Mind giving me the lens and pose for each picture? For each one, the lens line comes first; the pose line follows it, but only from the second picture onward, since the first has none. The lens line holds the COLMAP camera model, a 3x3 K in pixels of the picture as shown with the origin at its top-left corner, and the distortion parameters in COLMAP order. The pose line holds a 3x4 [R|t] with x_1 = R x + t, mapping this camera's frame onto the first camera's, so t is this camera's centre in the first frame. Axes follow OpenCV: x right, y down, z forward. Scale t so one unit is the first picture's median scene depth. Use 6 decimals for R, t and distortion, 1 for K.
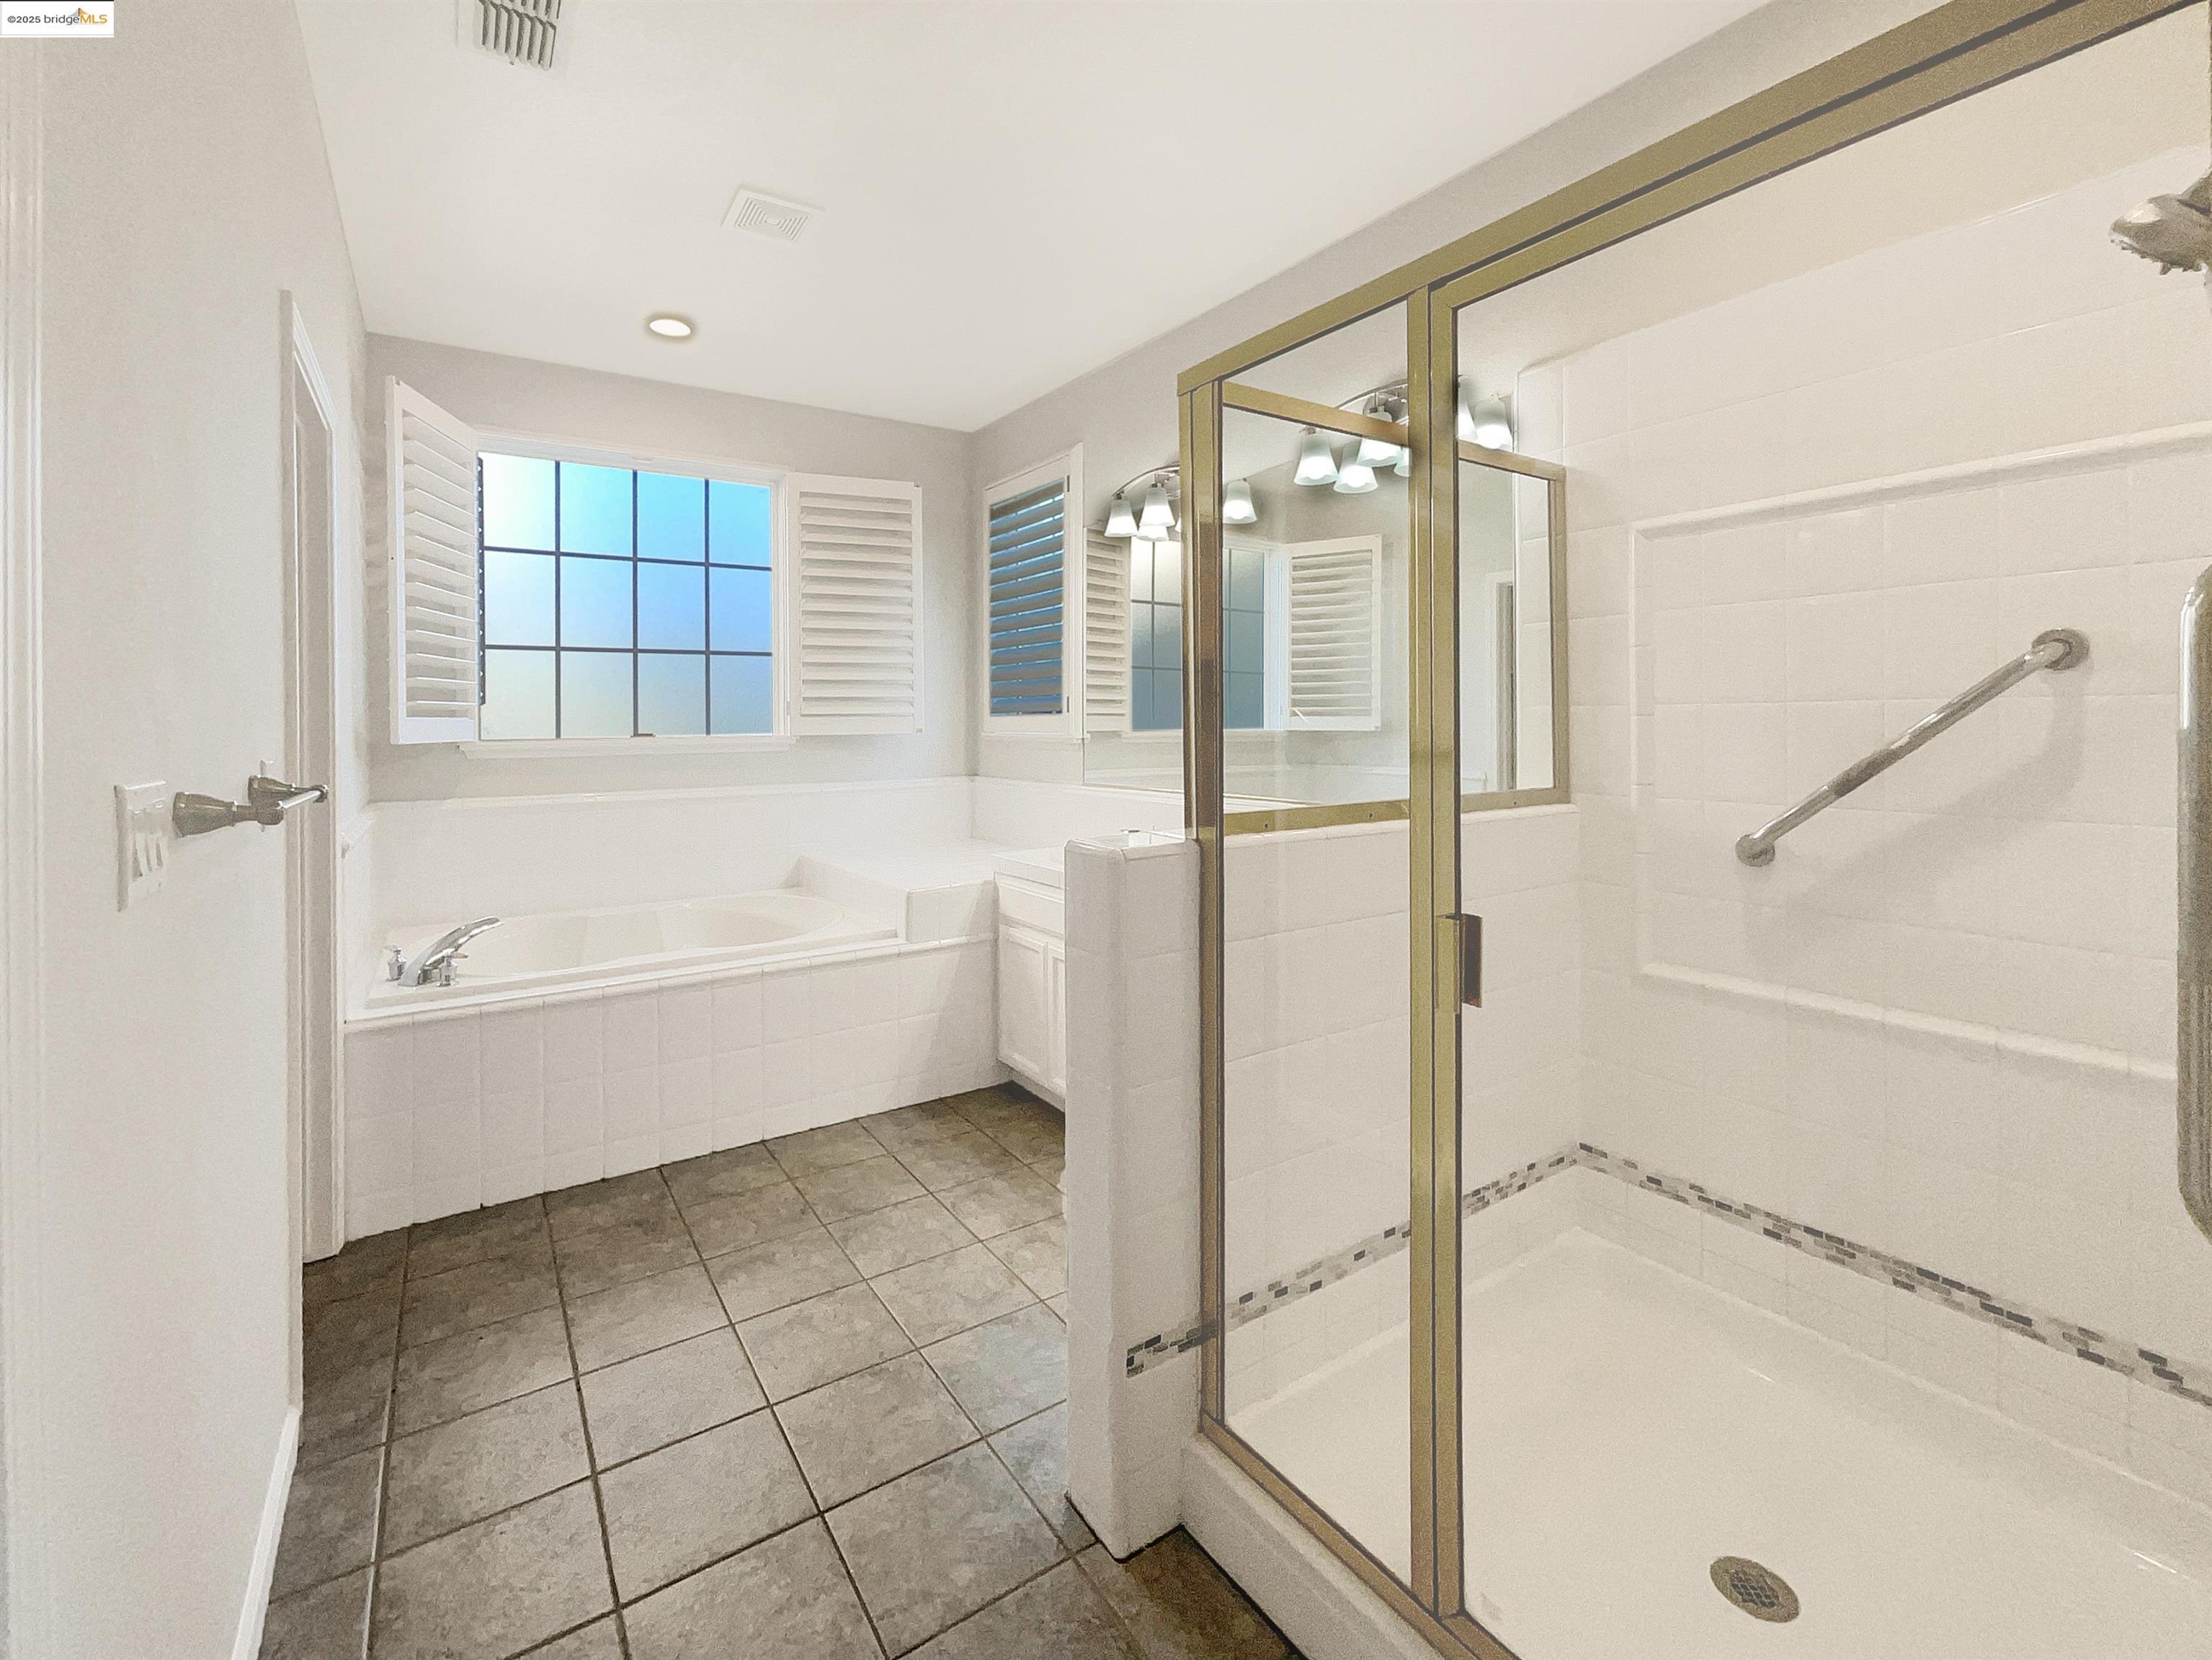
lens RADIAL K [[955.6, 0, 1106.0], [0, 955.6, 830.0], [0, 0, 1]] dist [-0.016403, -0.000214]
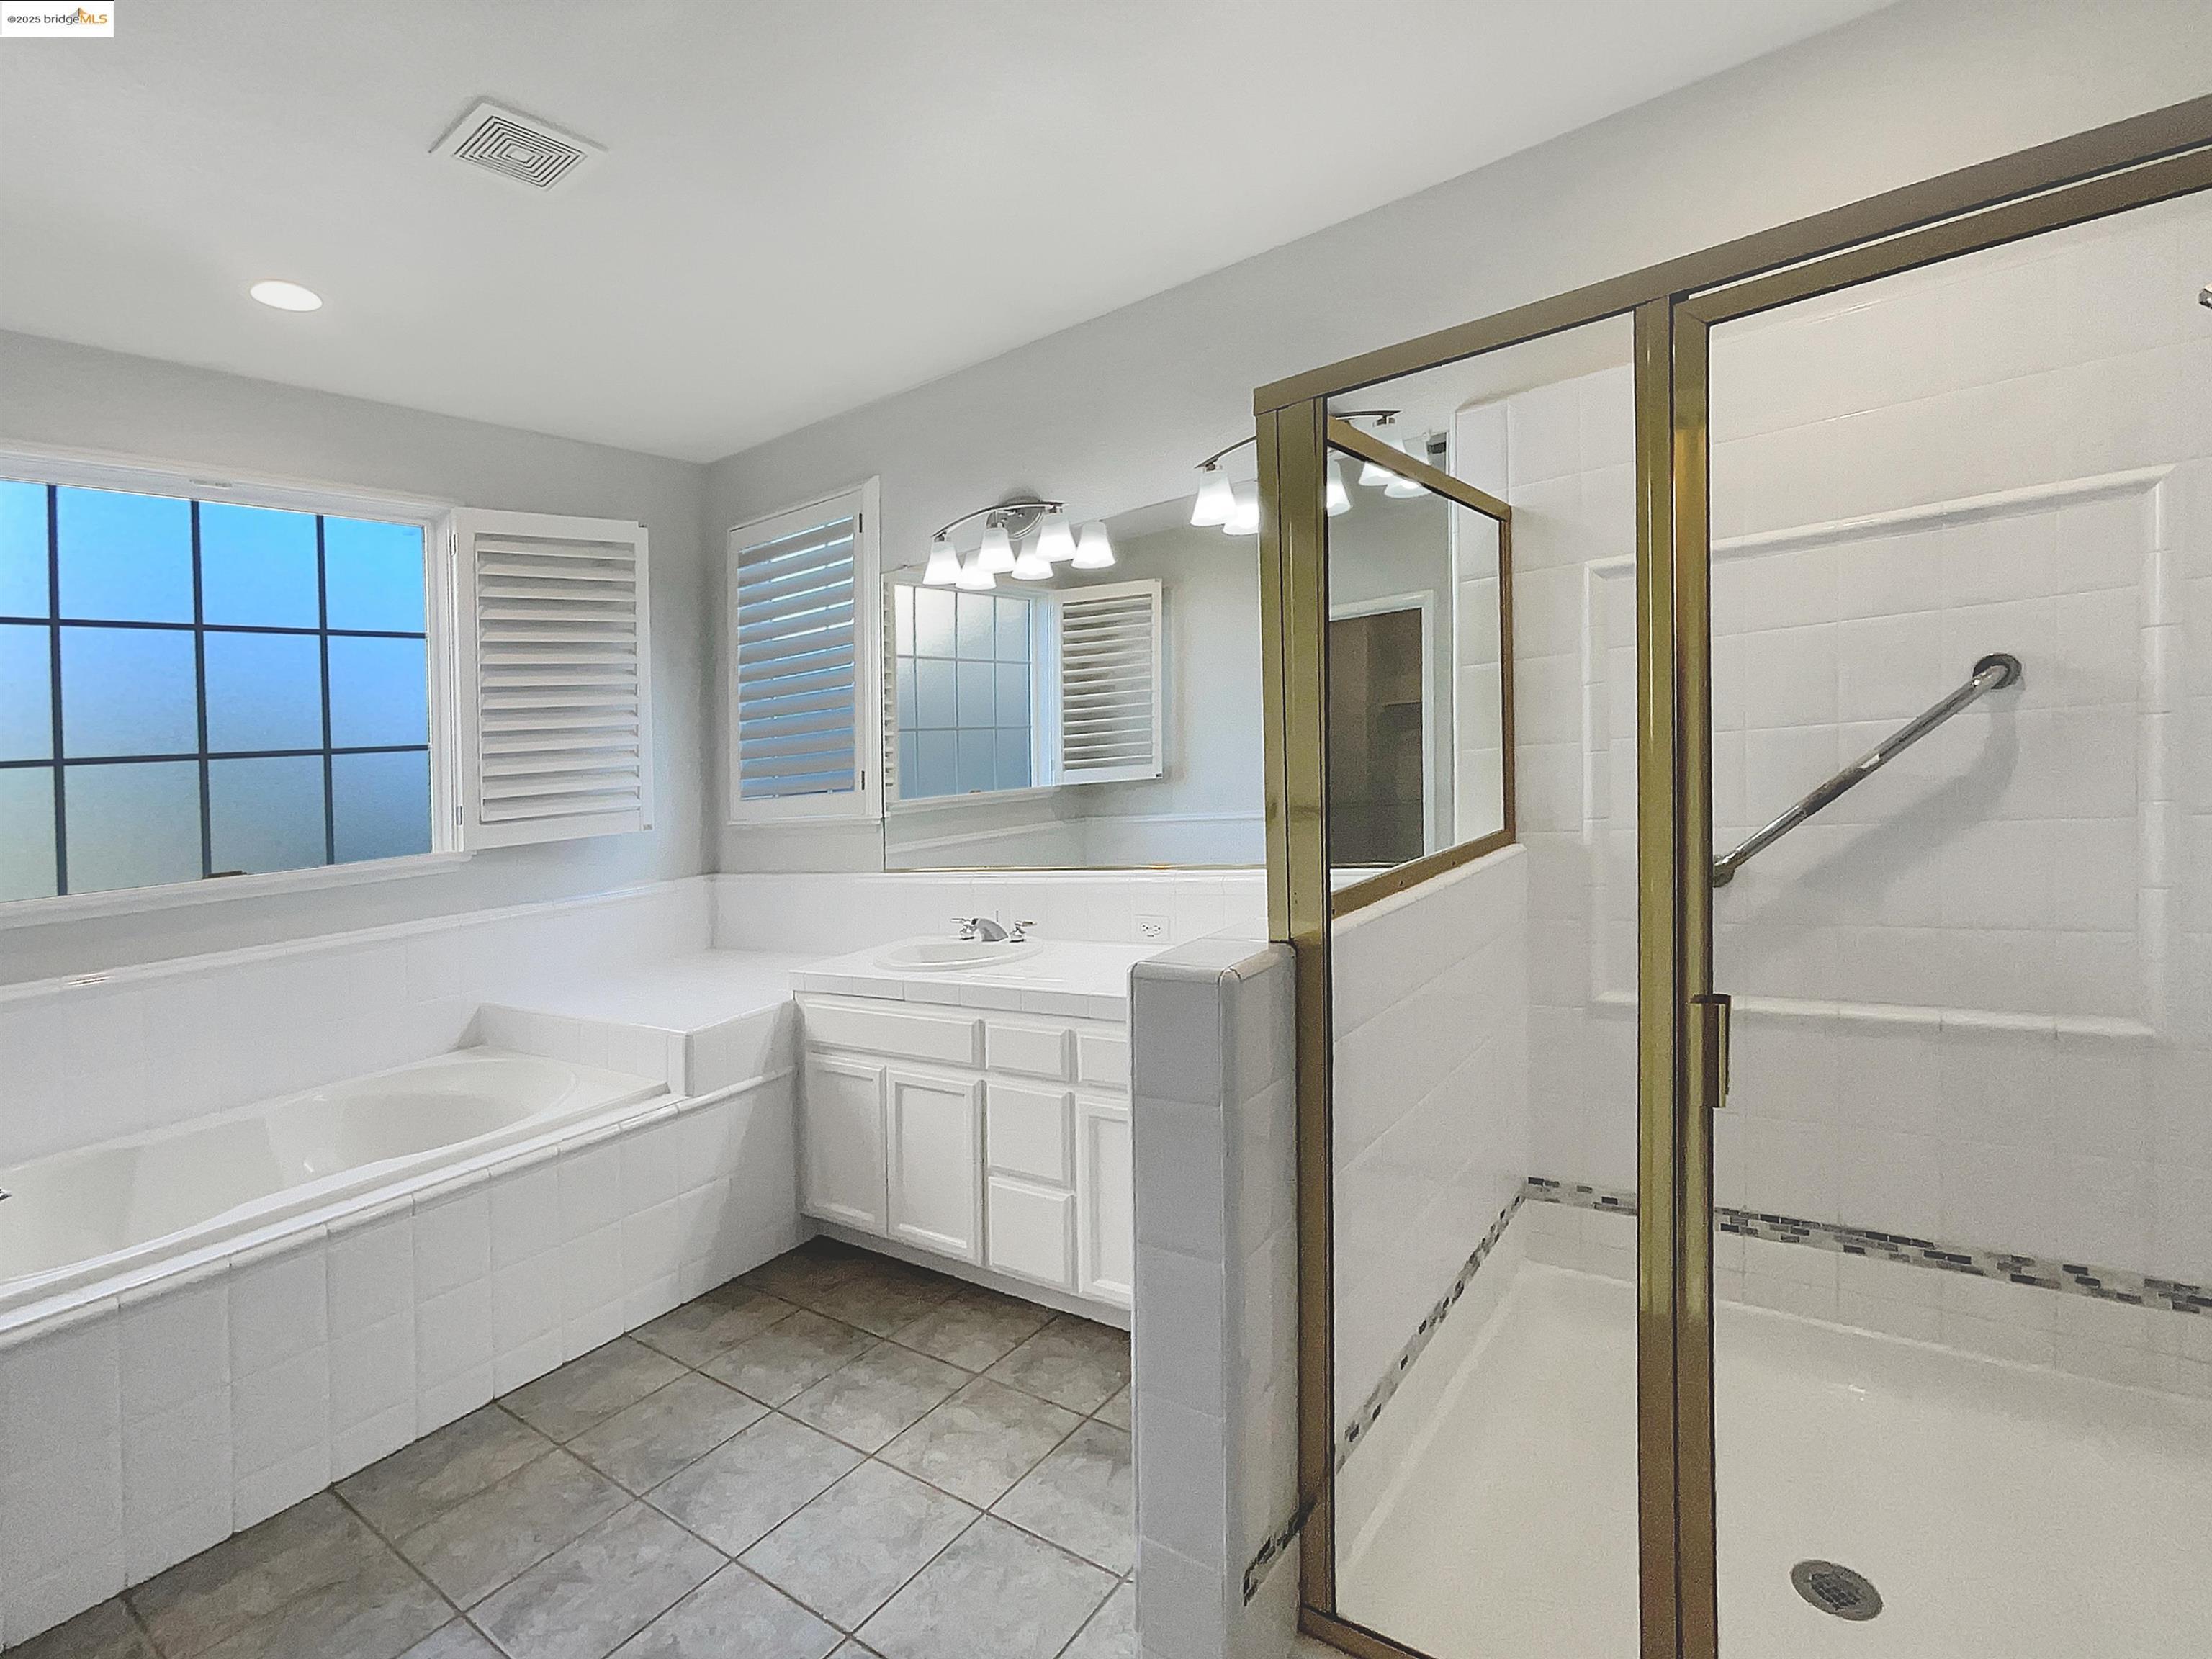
lens RADIAL K [[1001.3, 0, 1158.9], [0, 1001.3, 846.7], [0, 0, 1]] dist [-0.033971, 0.020129]
pose [[0.928424, -0.106980, 0.355787, -0.135696], [0.121057, 0.992492, -0.017470, -0.030571], [-0.351247, 0.059290, 0.934404, 0.097012]]
